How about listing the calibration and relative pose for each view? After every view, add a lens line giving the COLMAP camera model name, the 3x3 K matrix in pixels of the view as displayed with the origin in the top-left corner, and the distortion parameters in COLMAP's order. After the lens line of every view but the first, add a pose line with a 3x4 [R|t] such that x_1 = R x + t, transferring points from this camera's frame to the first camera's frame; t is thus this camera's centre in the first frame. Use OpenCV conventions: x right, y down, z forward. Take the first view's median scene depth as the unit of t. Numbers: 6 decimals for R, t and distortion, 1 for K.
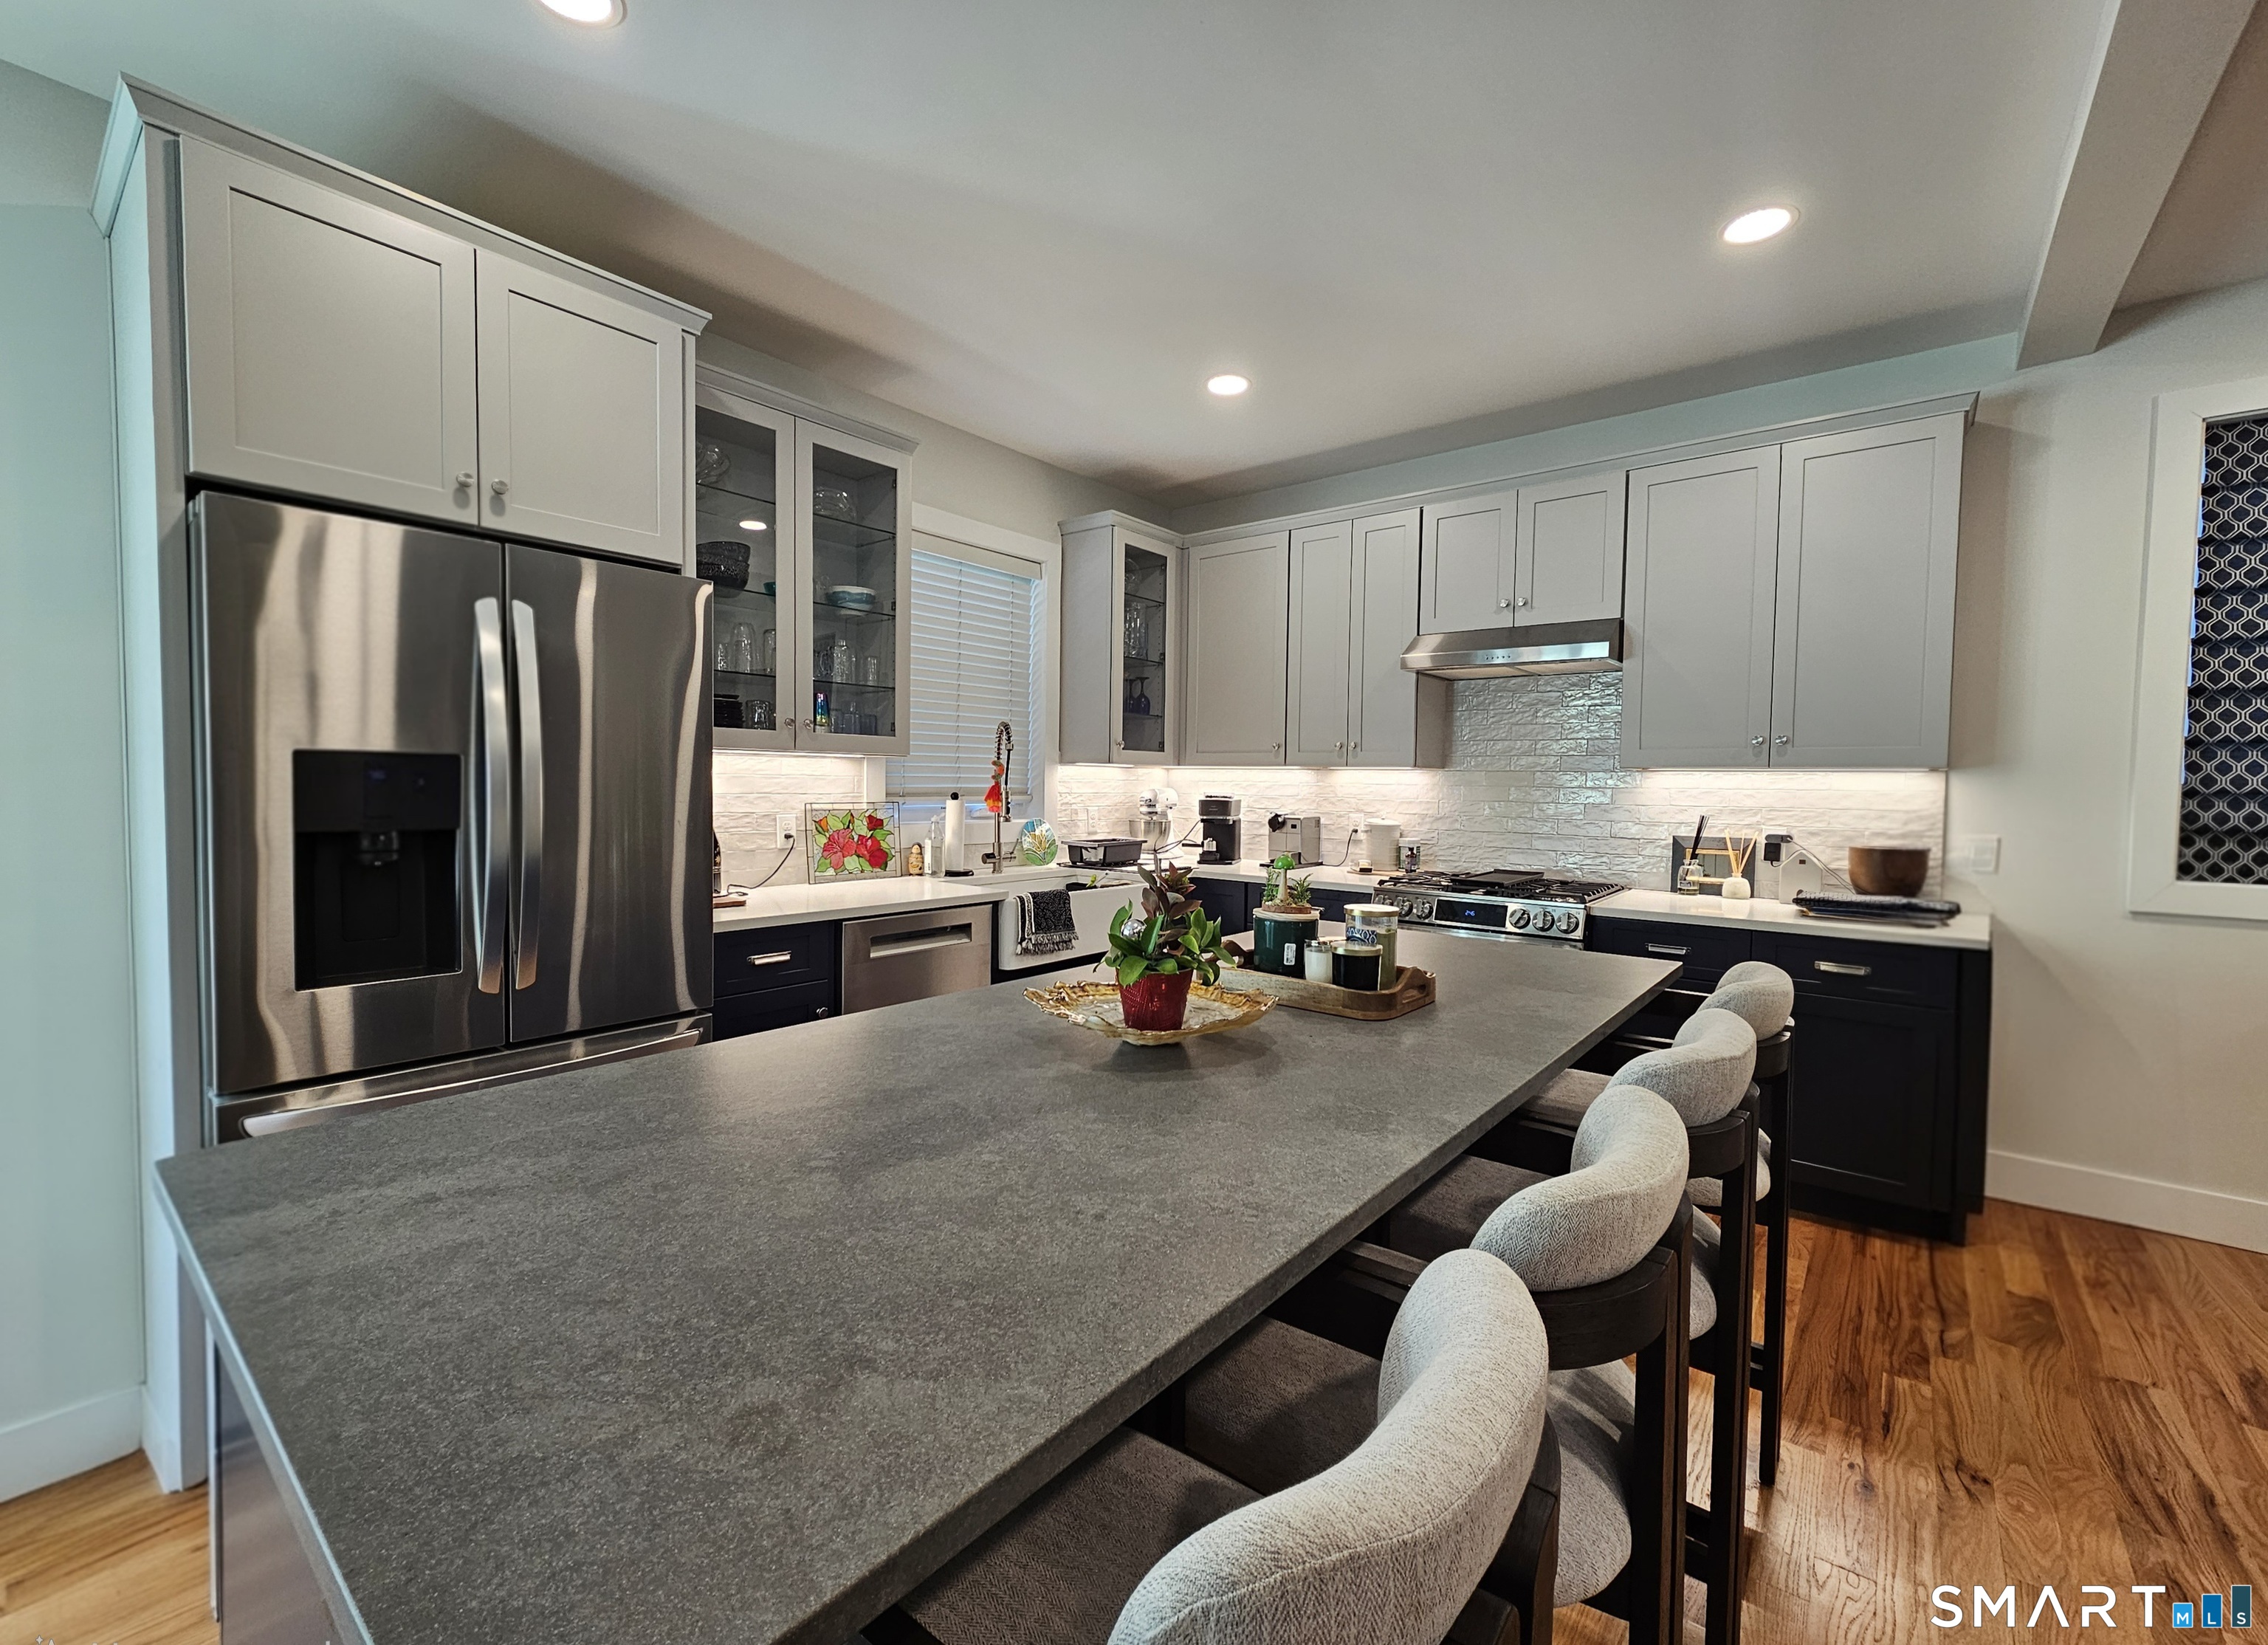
lens RADIAL K [[941.4, 0, 1134.0], [0, 941.4, 822.5], [0, 0, 1]] dist [-0.000490, -0.000049]
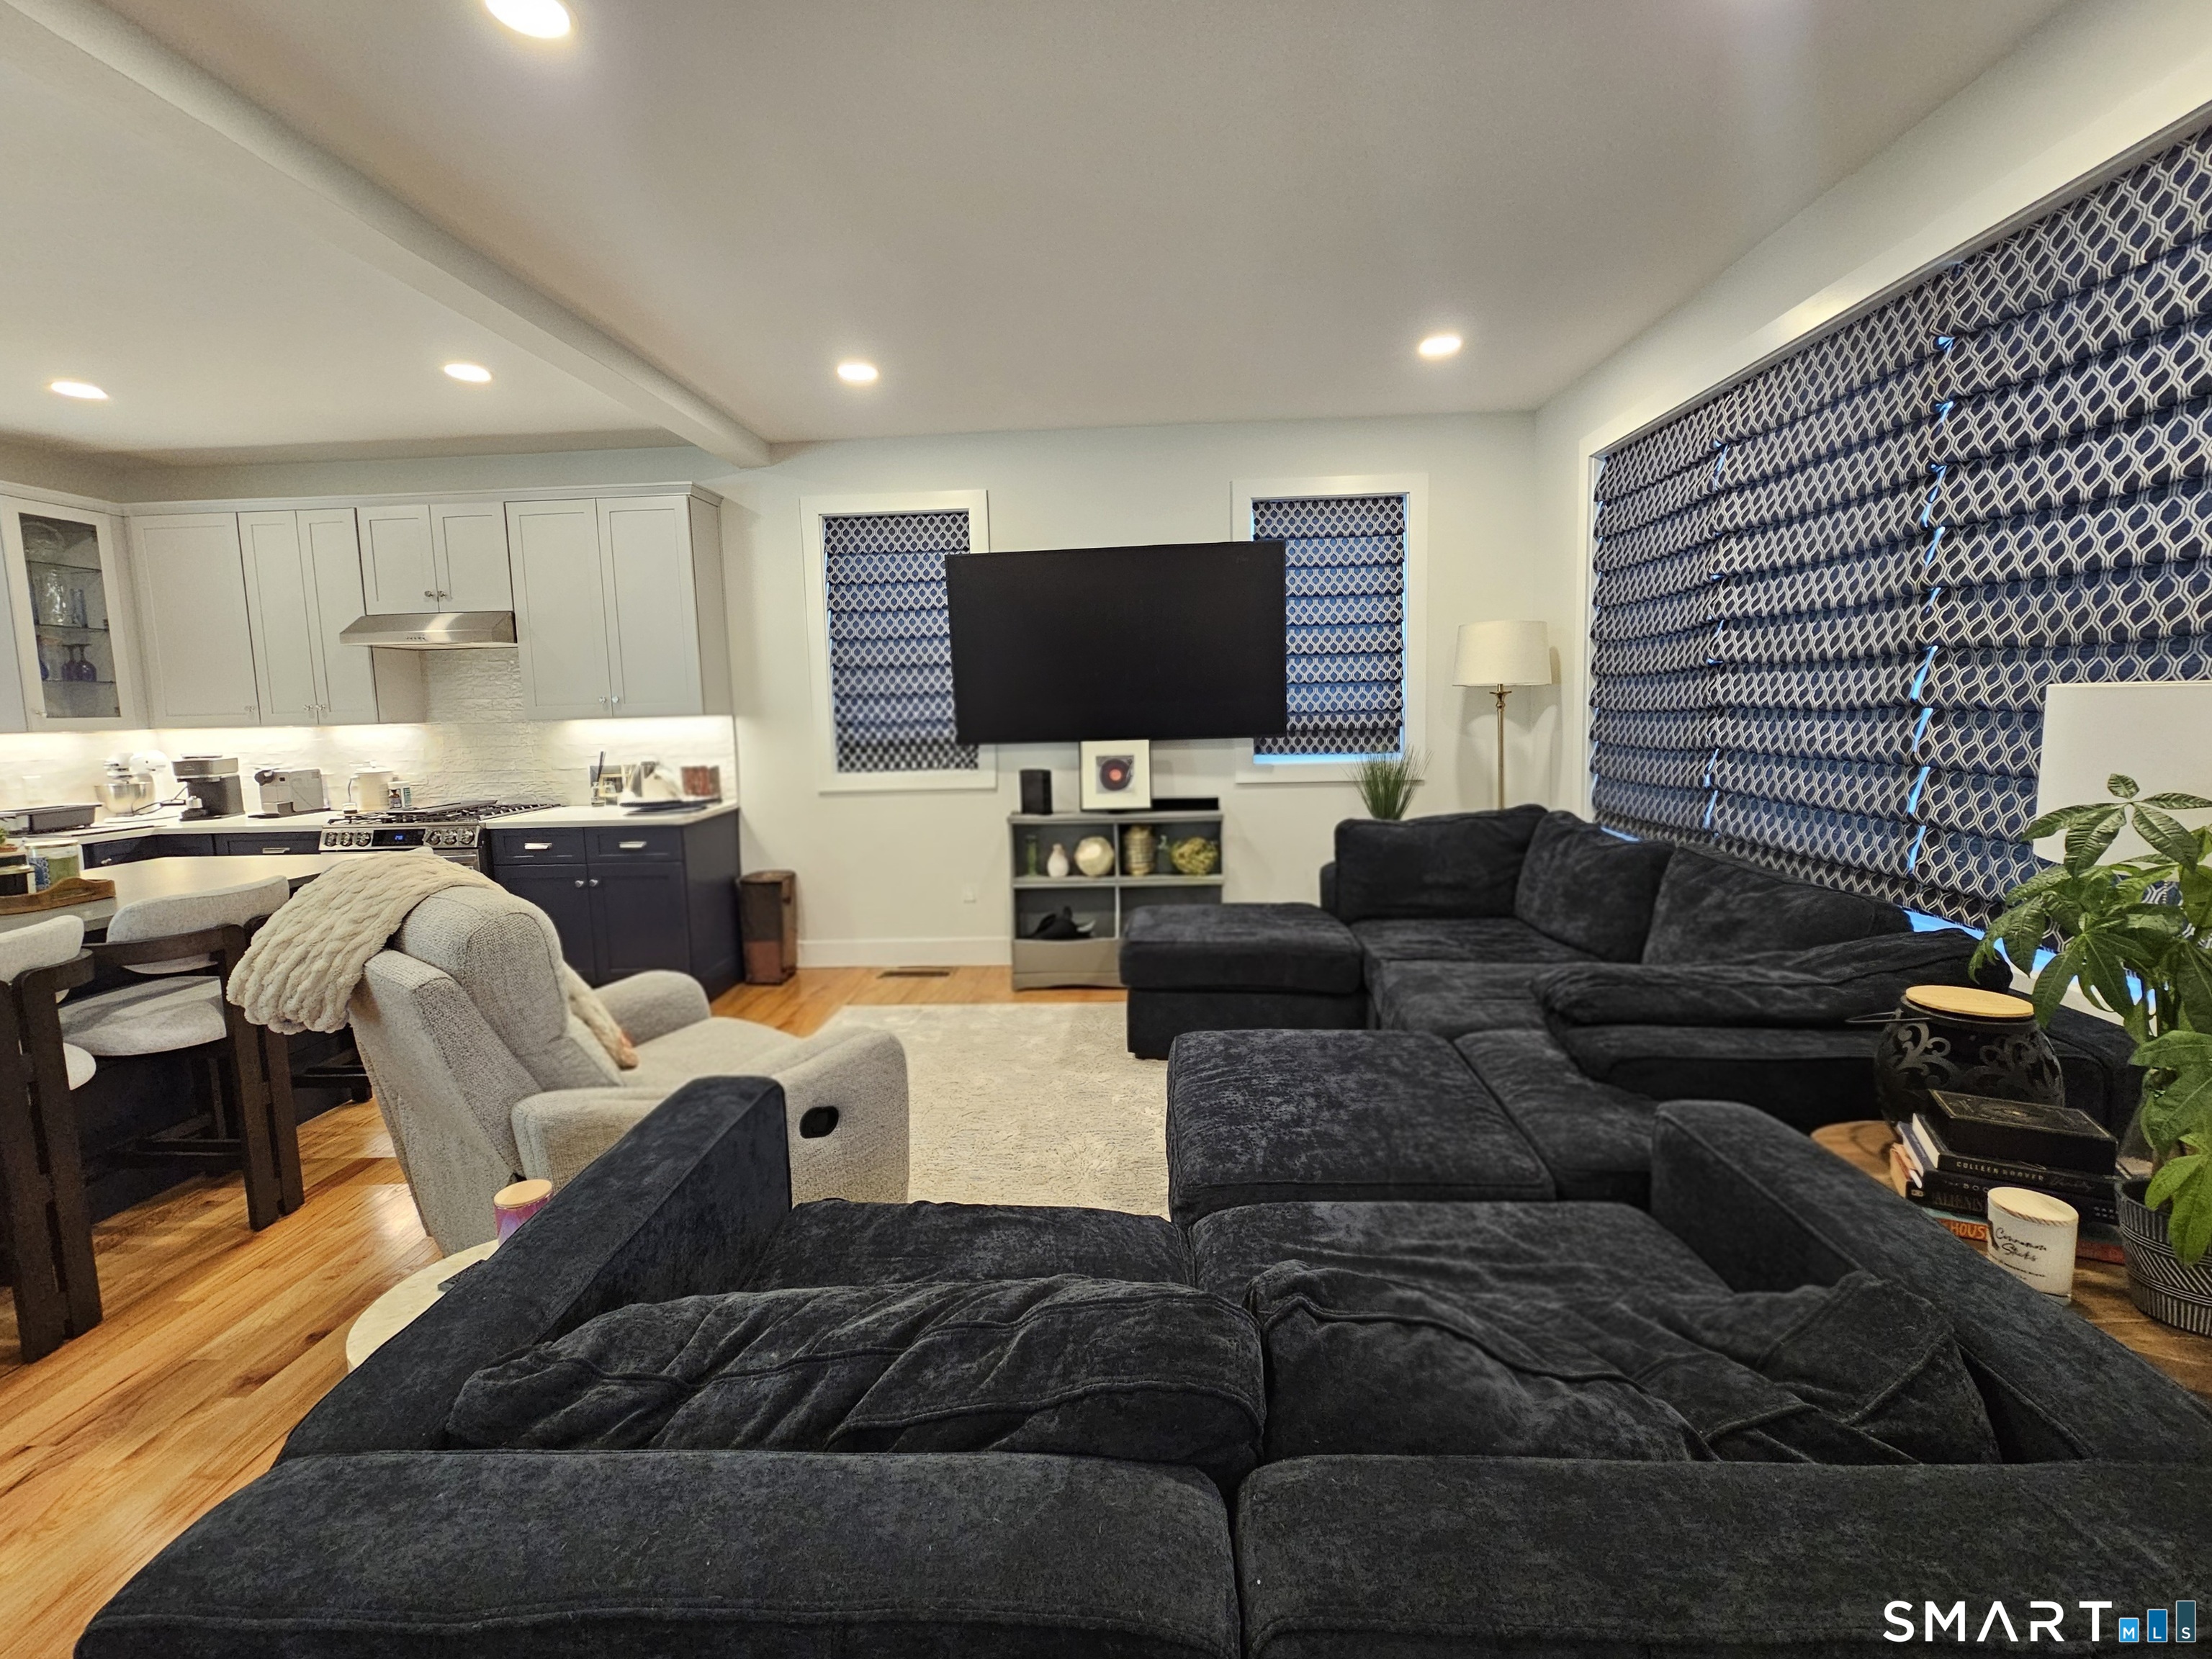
lens RADIAL K [[948.5, 0, 1111.8], [0, 948.5, 797.5], [0, 0, 1]] dist [-0.000386, -0.000043]
pose [[0.805148, -0.093849, 0.585601, 0.339844], [0.064097, 0.995387, 0.071395, 0.009300], [-0.589600, -0.019948, 0.807449, -0.563851]]
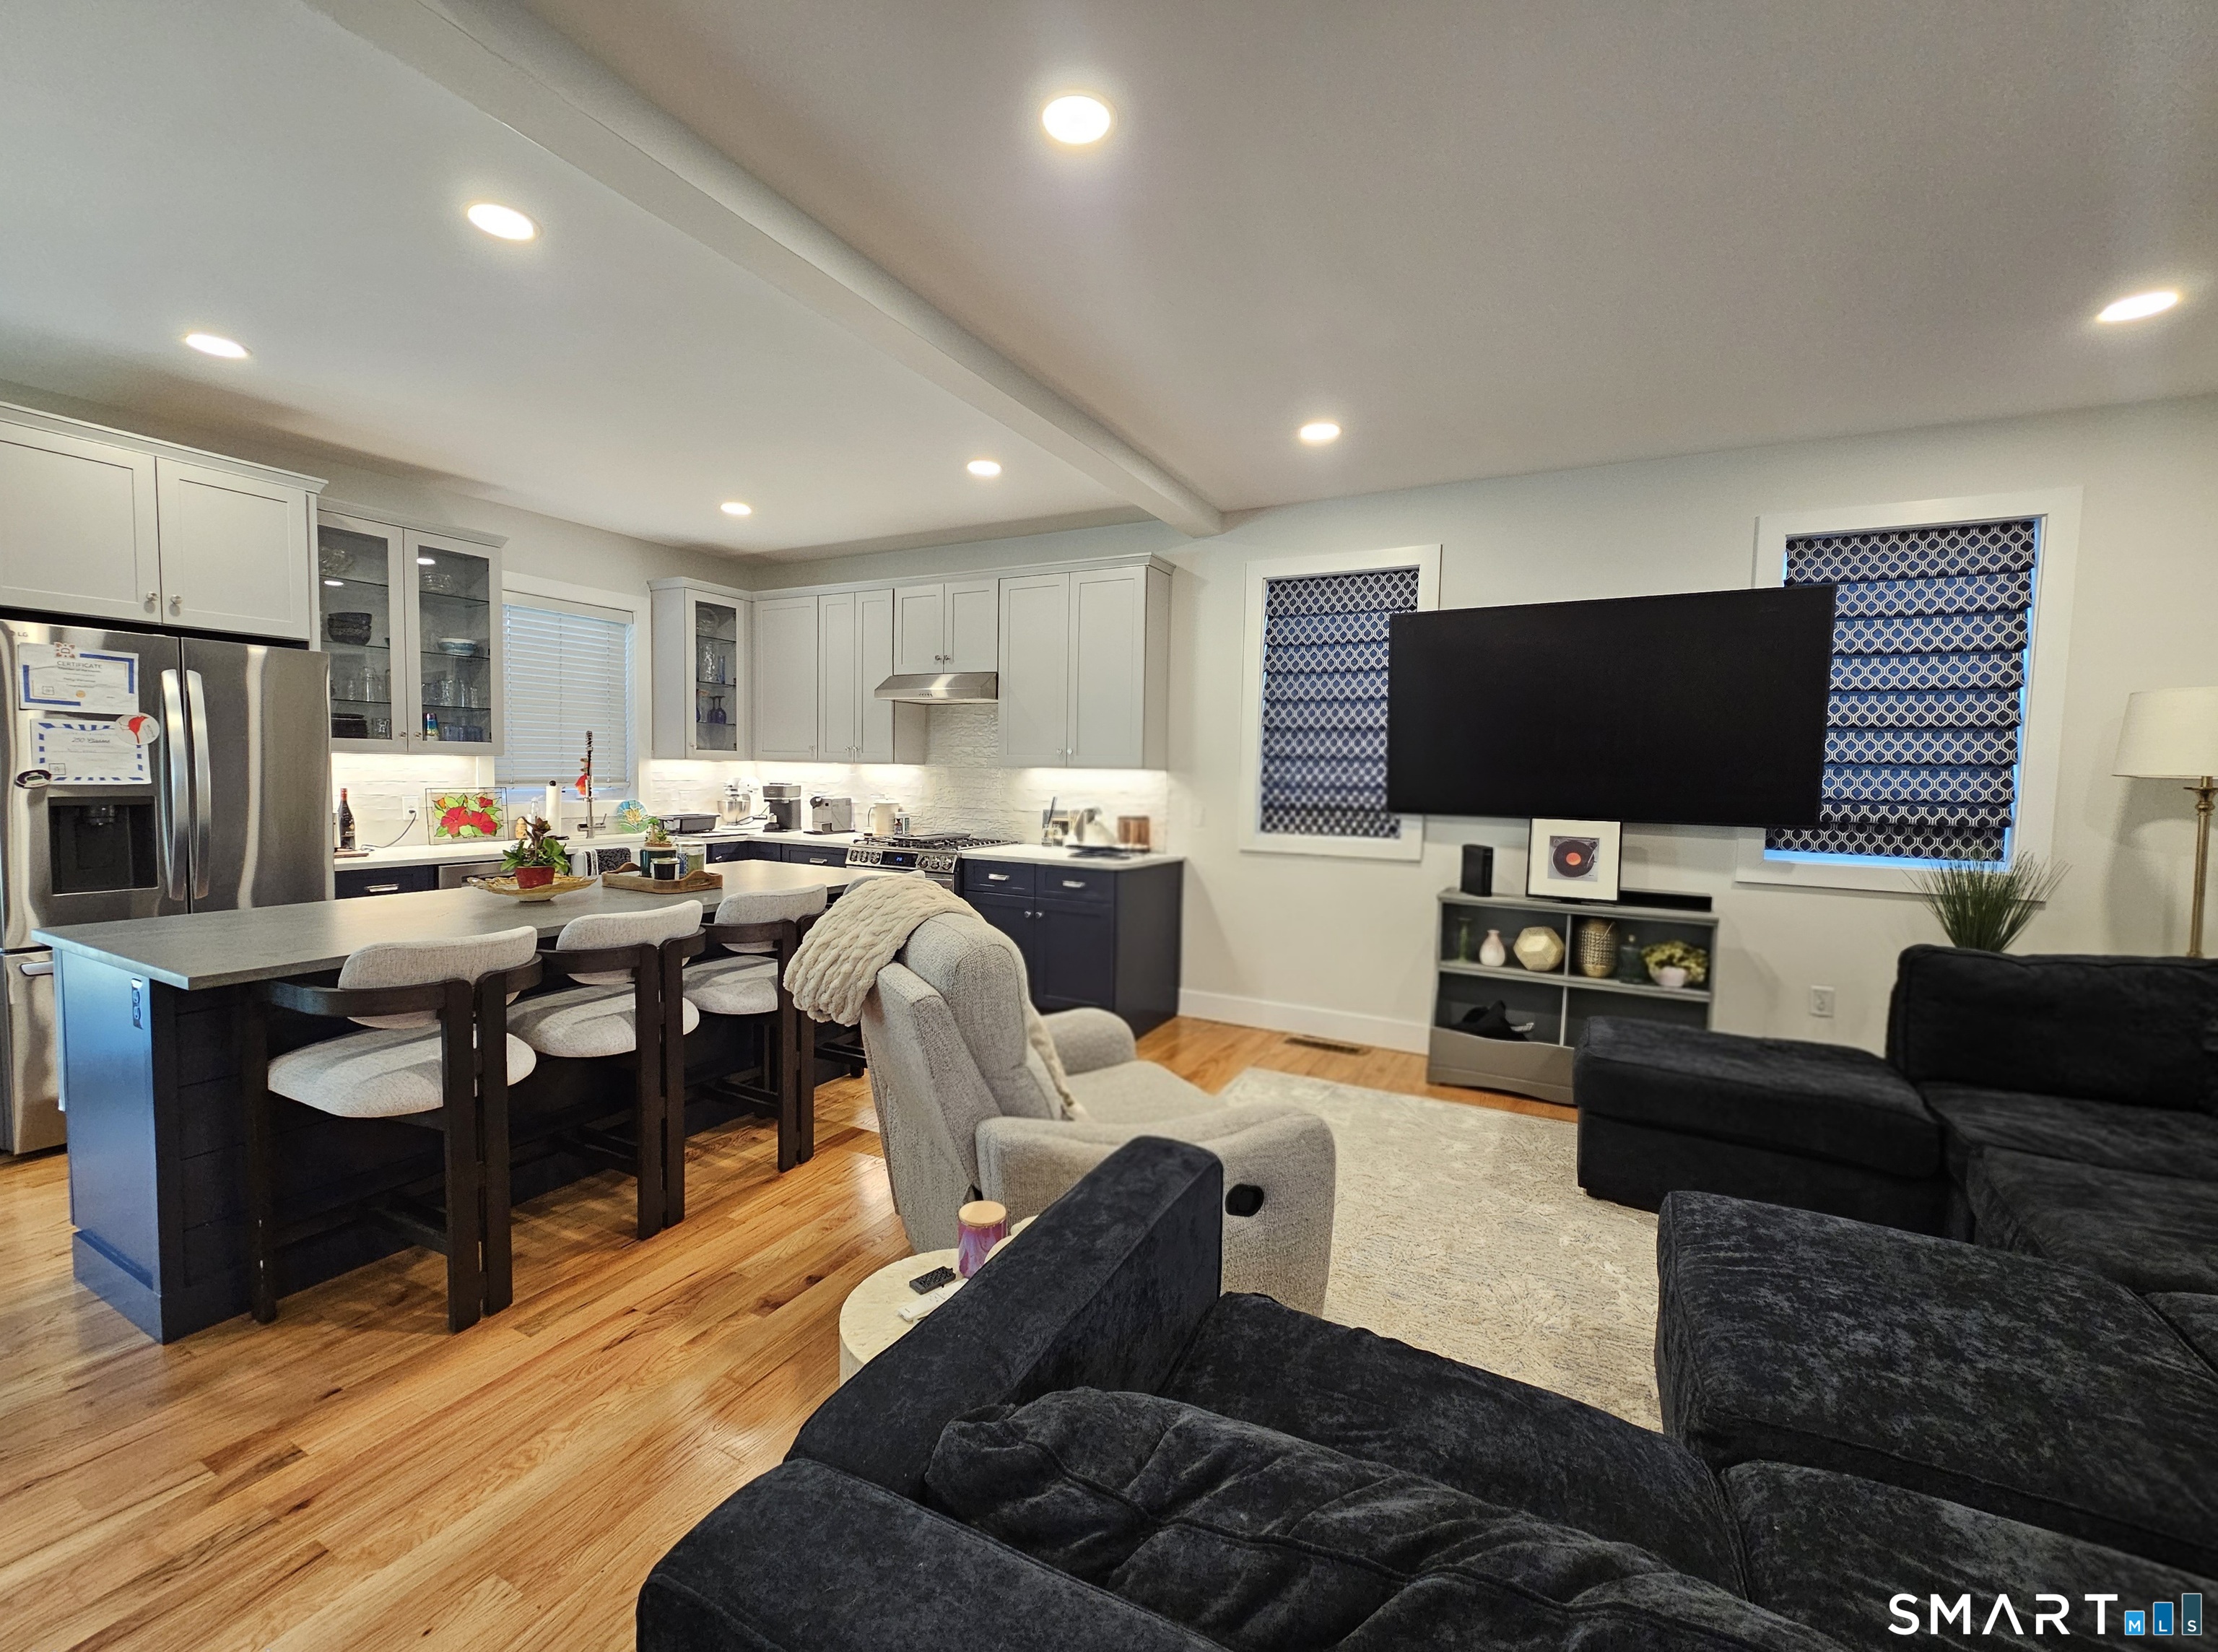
lens RADIAL K [[930.9, 0, 1085.5], [0, 930.9, 824.4], [0, 0, 1]] dist [0.001104, -0.000073]
pose [[0.982463, -0.005902, 0.186365, 0.326798], [0.002154, 0.999791, 0.020307, 0.006754], [-0.186446, -0.019549, 0.982271, -0.507009]]
